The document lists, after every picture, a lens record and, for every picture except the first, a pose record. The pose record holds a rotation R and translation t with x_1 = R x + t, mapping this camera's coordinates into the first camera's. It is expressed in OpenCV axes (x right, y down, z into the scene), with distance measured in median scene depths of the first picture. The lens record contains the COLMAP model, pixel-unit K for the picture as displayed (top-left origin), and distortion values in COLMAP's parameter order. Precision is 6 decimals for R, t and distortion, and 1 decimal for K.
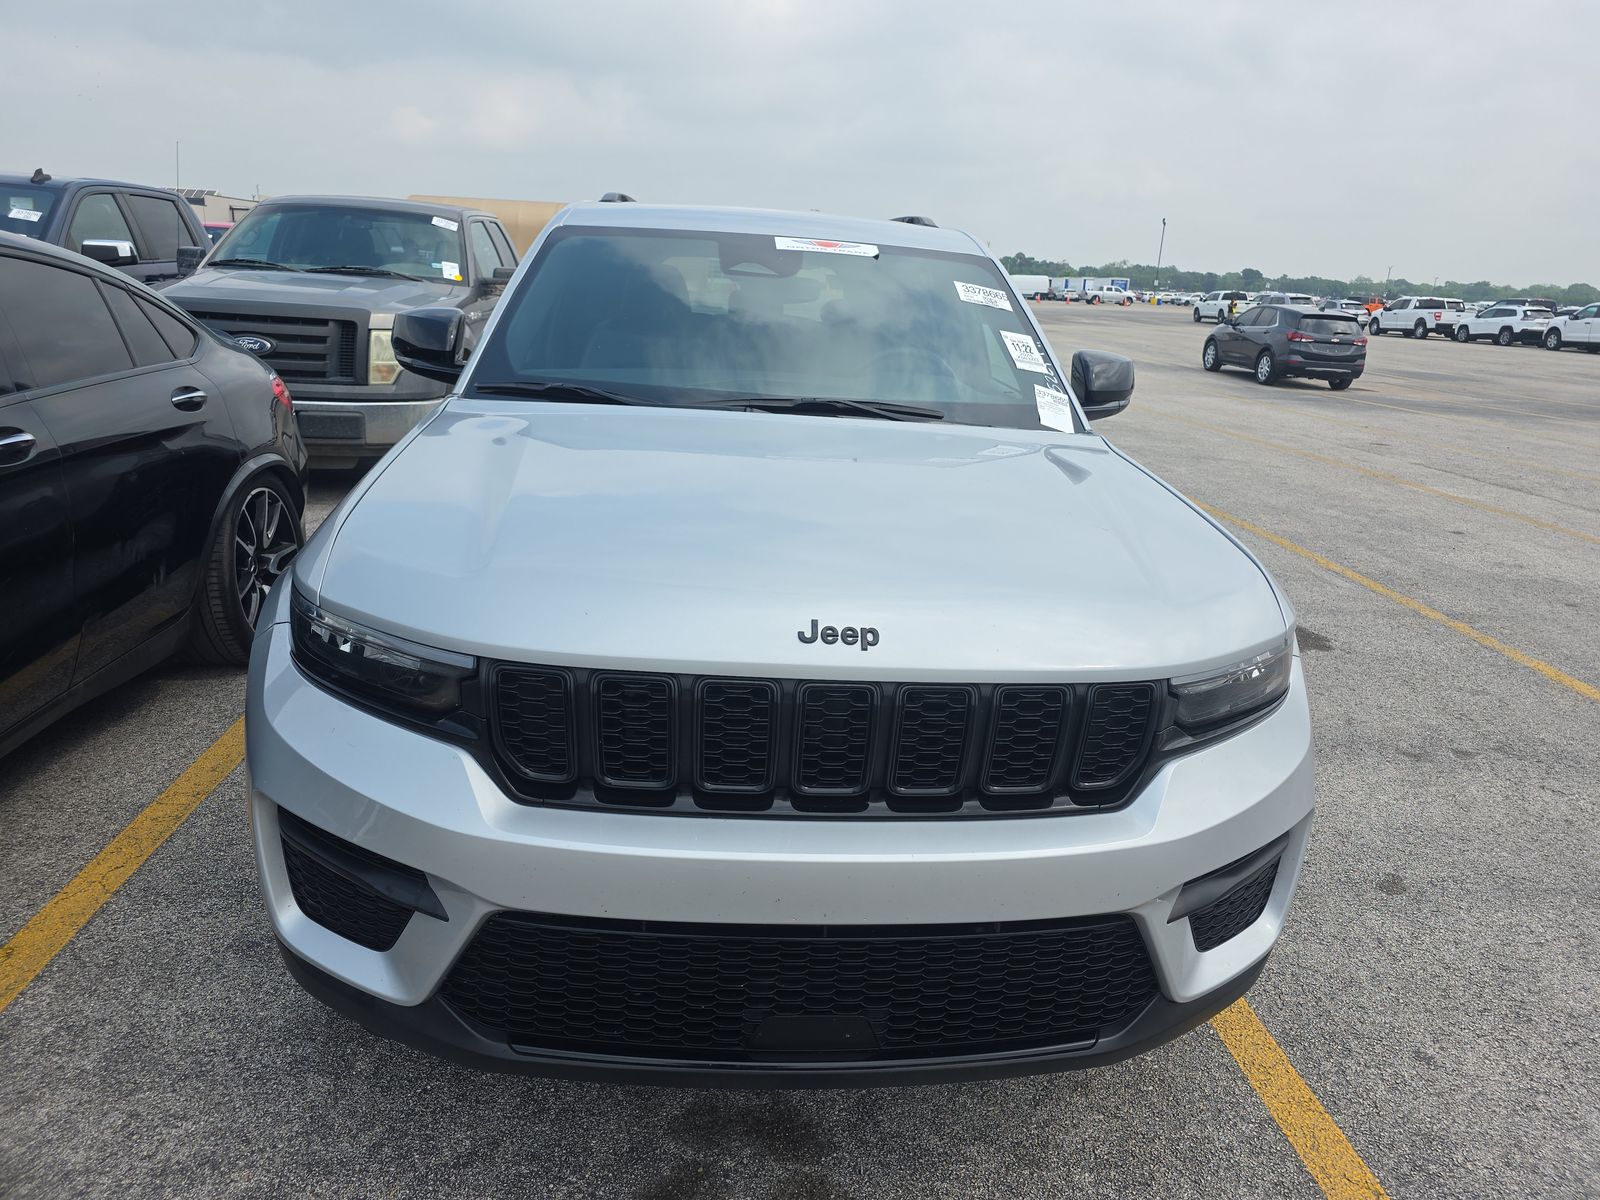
lens RADIAL K [[1050.2, 0, 814.9], [0, 1050.2, 598.9], [0, 0, 1]] dist [0.040437, -0.003356]
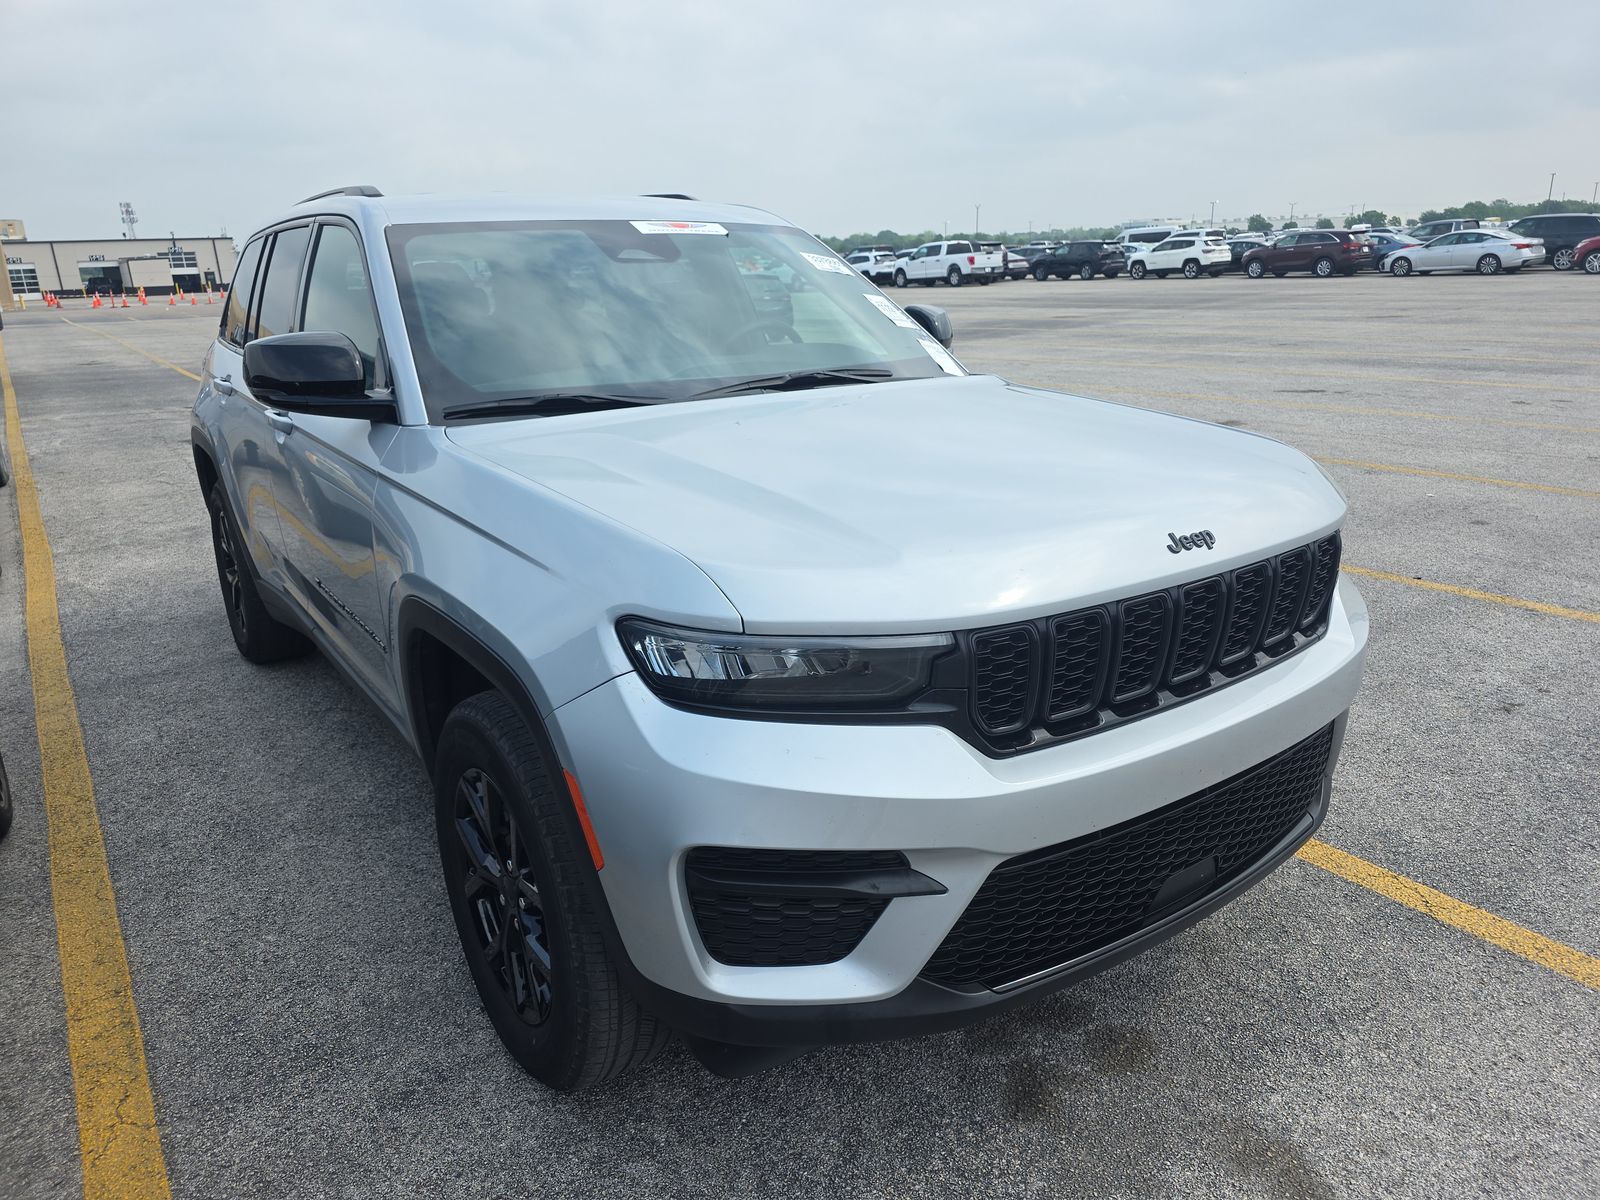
lens RADIAL K [[1050.2, 0, 814.9], [0, 1050.2, 598.9], [0, 0, 1]] dist [0.040437, -0.003356]
pose [[0.860052, -0.229163, 0.455845, -0.535409], [0.219768, 0.972714, 0.074364, -0.049732], [-0.460448, 0.036223, 0.886947, 0.083347]]
